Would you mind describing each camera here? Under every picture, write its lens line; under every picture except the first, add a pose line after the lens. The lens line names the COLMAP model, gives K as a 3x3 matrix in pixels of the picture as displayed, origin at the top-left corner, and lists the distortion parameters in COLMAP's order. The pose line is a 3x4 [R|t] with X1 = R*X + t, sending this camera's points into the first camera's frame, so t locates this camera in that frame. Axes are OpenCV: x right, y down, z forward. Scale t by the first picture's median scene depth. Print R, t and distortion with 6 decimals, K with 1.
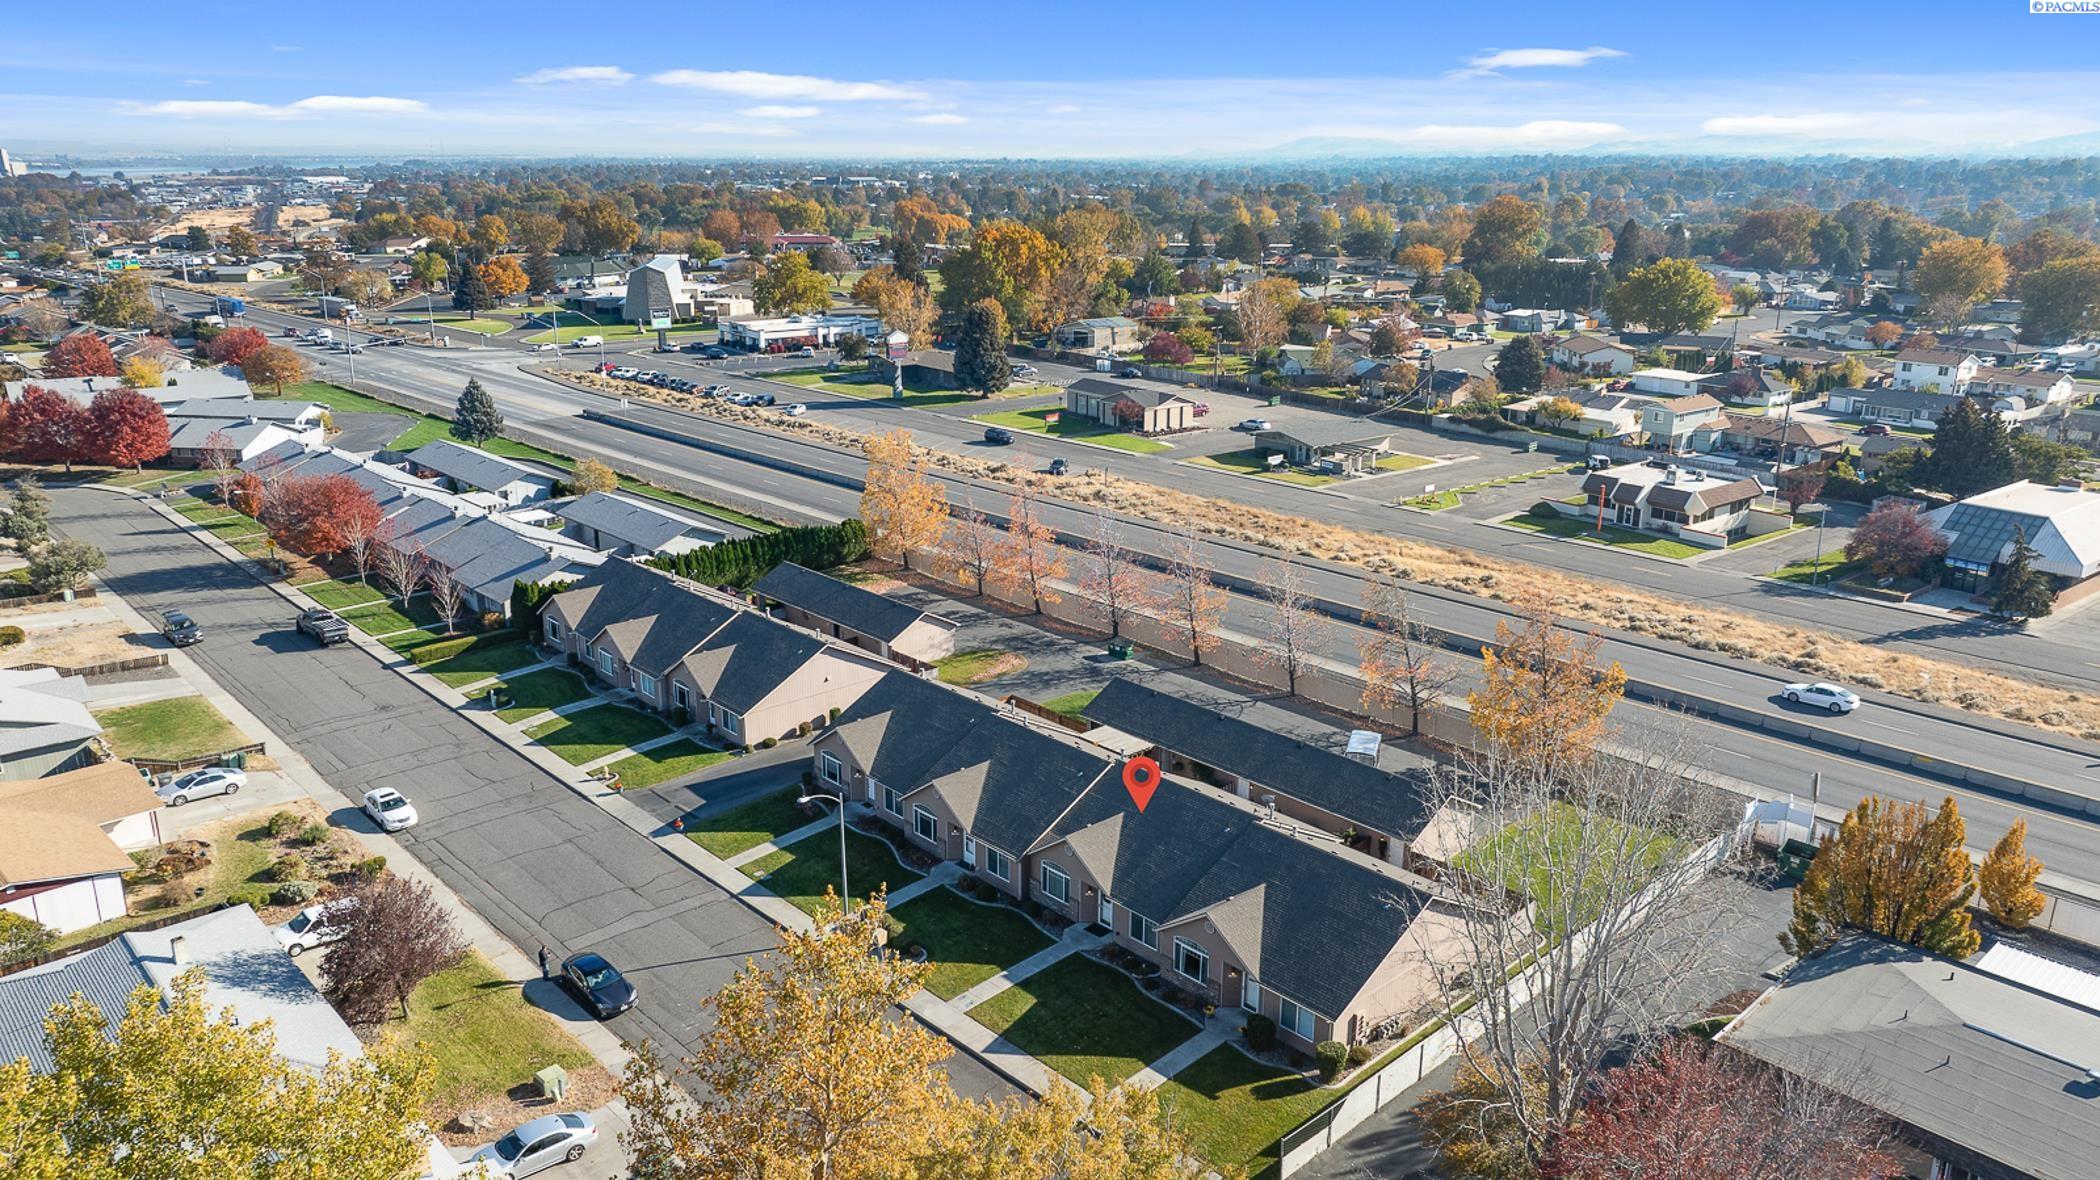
lens RADIAL K [[1479.1, 0, 1050.0], [0, 1479.1, 590.0], [0, 0, 1]] dist [-0.014398, -0.002518]
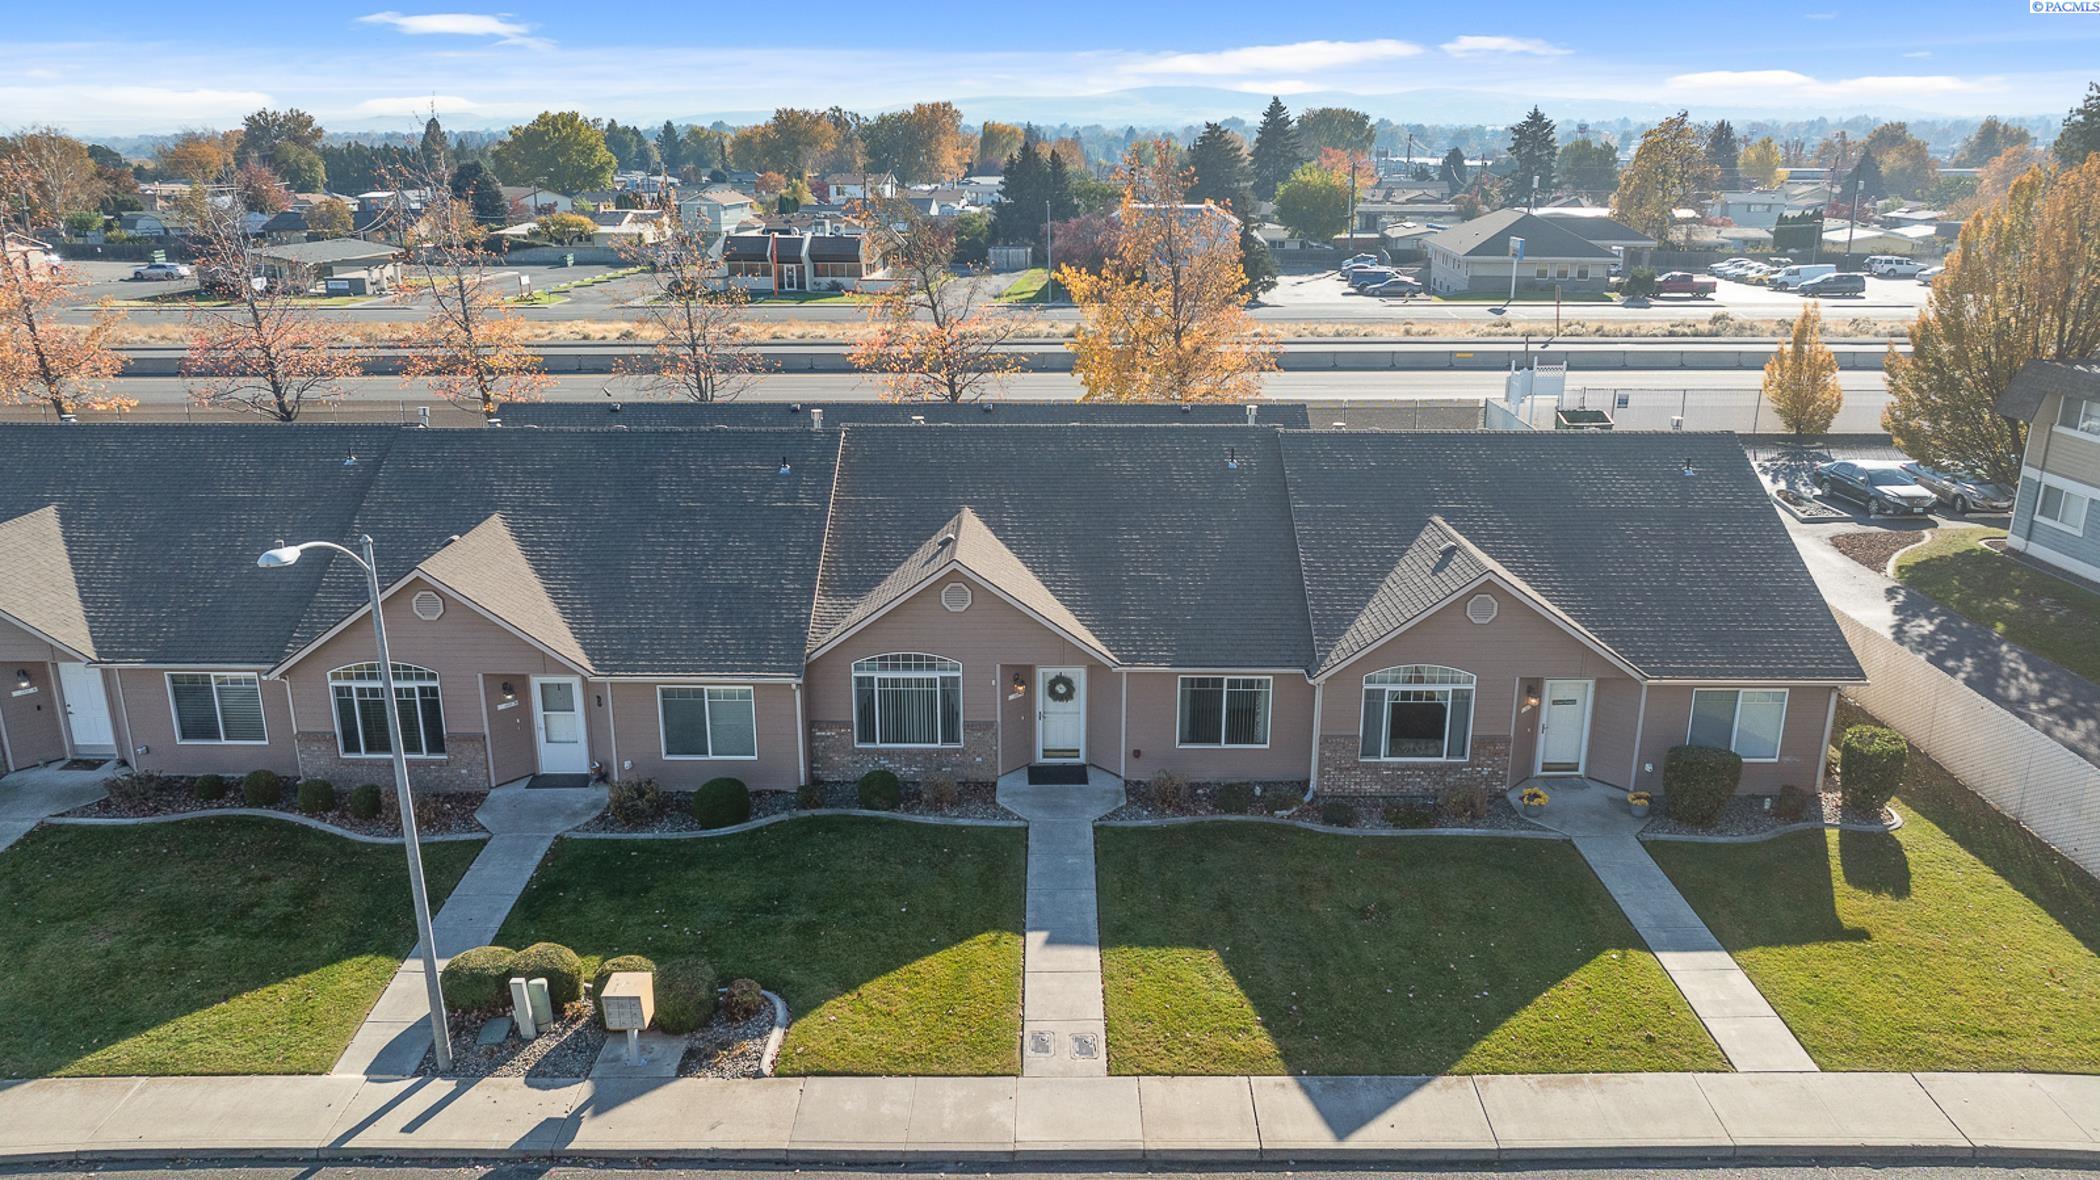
lens RADIAL K [[1479.1, 0, 1050.0], [0, 1479.1, 590.0], [0, 0, 1]] dist [-0.014398, -0.002518]
pose [[0.684061, -0.215840, 0.696759, -0.158188], [0.209141, 0.973149, 0.096130, 0.095619], [-0.698799, 0.079963, 0.710834, 0.478143]]
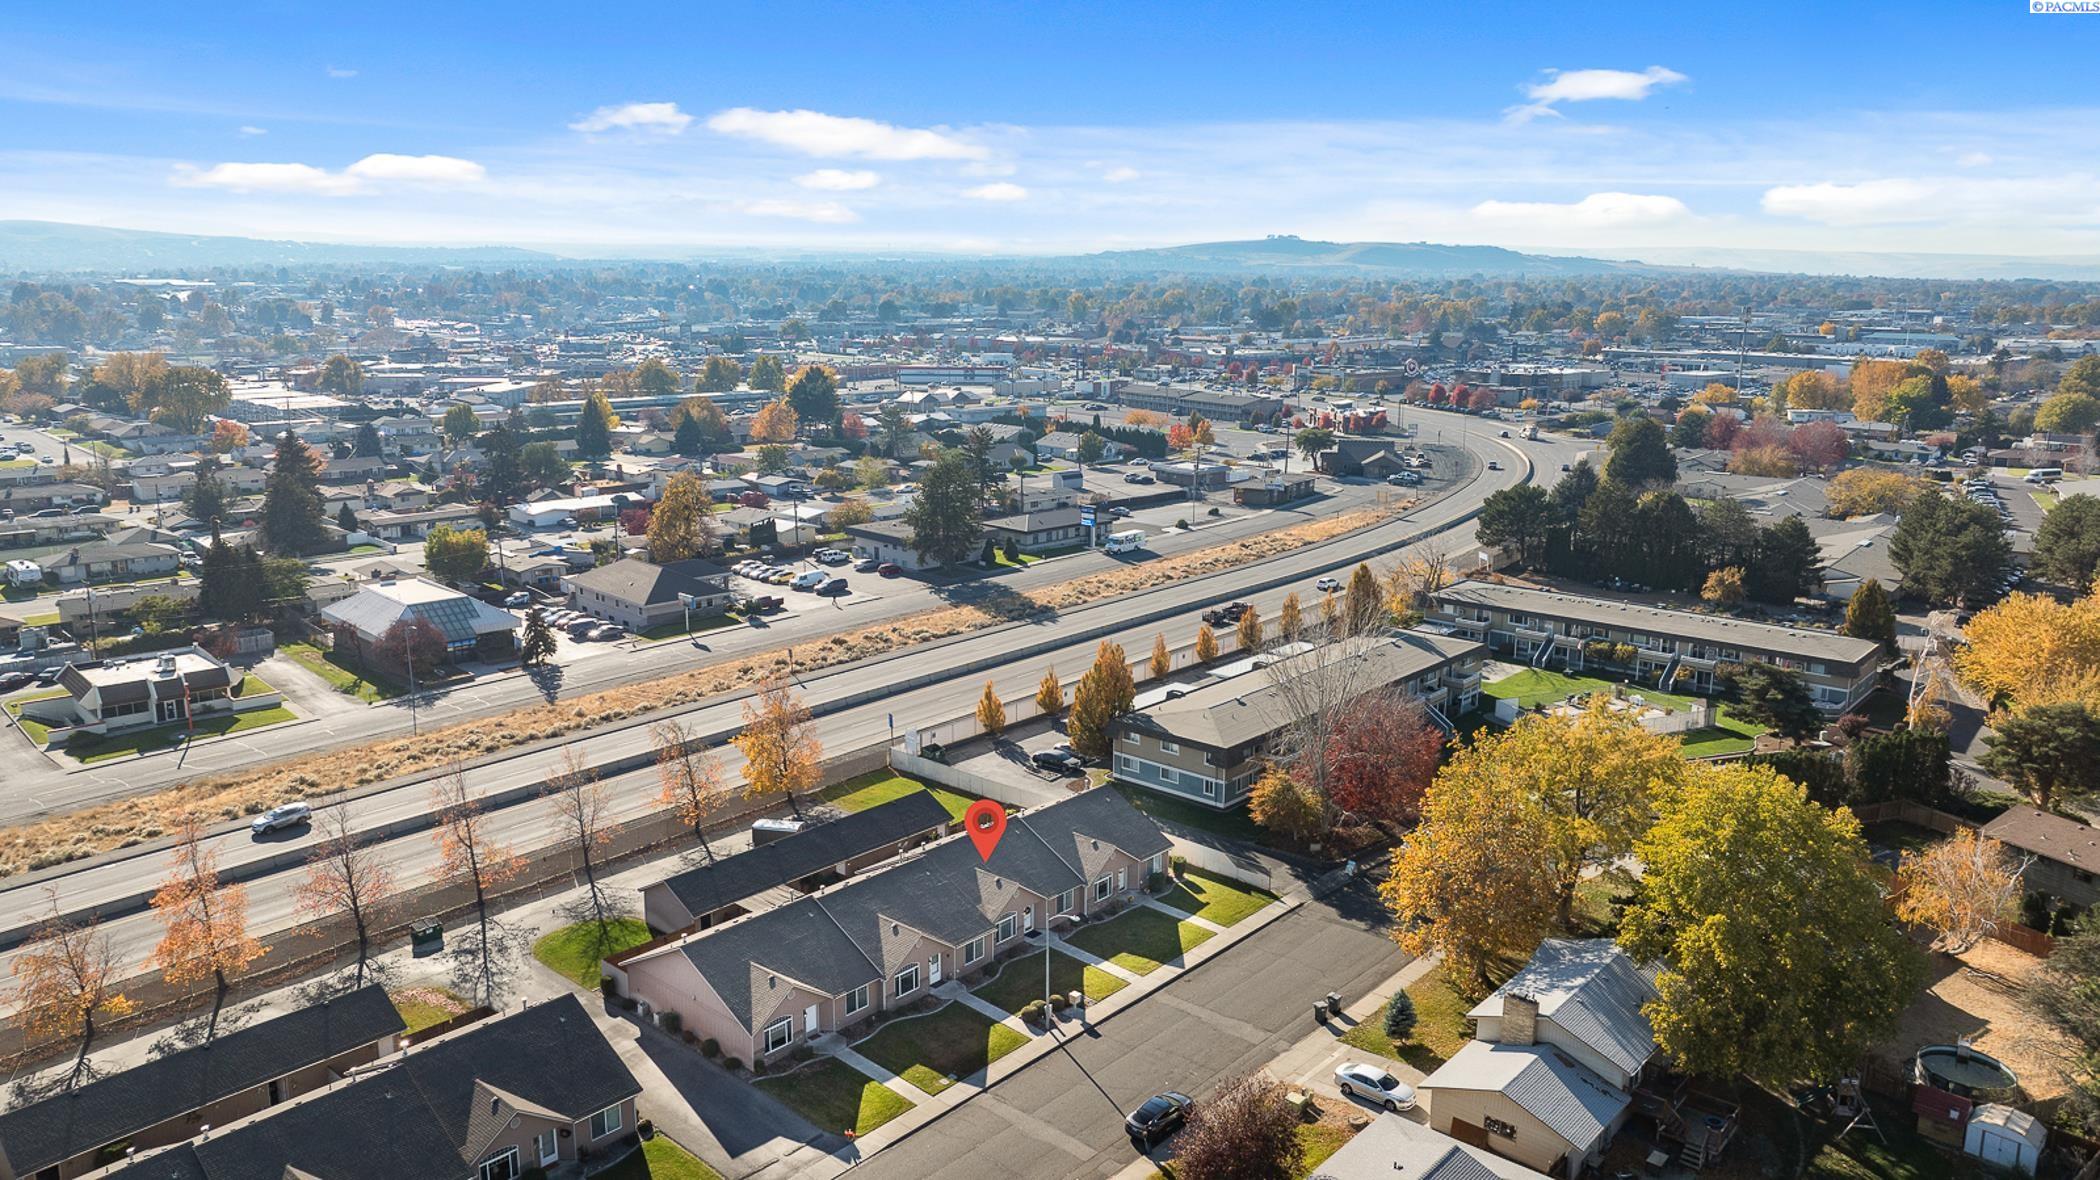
lens RADIAL K [[1479.1, 0, 1050.0], [0, 1479.1, 590.0], [0, 0, 1]] dist [-0.014398, -0.002518]
pose [[-0.094272, -0.214034, 0.972266, -0.852788], [0.277740, 0.932186, 0.232141, -0.268472], [-0.956020, 0.291921, -0.028434, 0.621129]]
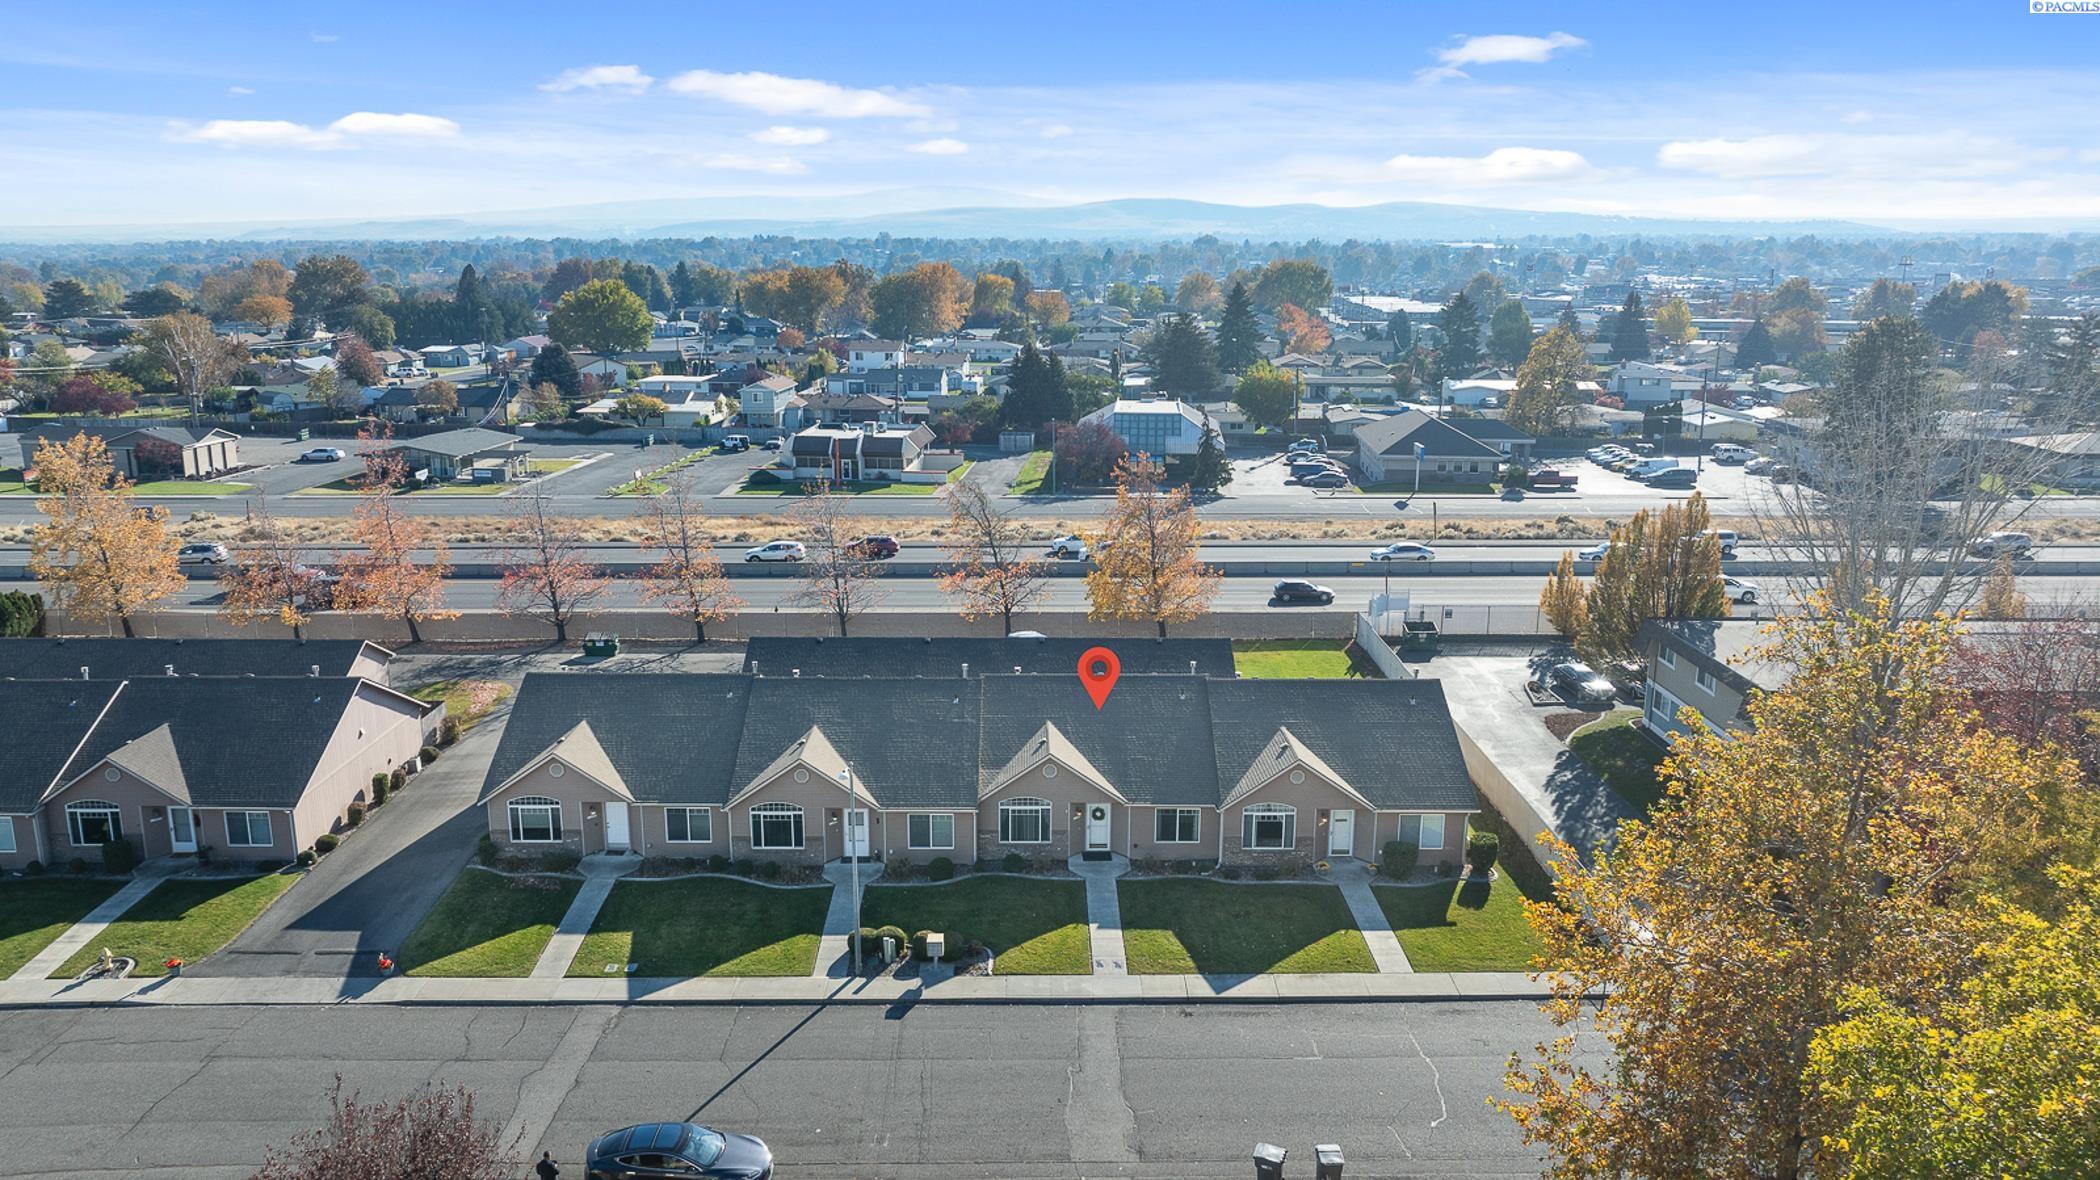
lens RADIAL K [[1479.1, 0, 1050.0], [0, 1479.1, 590.0], [0, 0, 1]] dist [-0.014398, -0.002518]
pose [[0.673497, -0.167653, 0.719927, -0.367043], [0.207524, 0.977655, 0.033532, 0.035845], [-0.709462, 0.126819, 0.693240, 0.290469]]
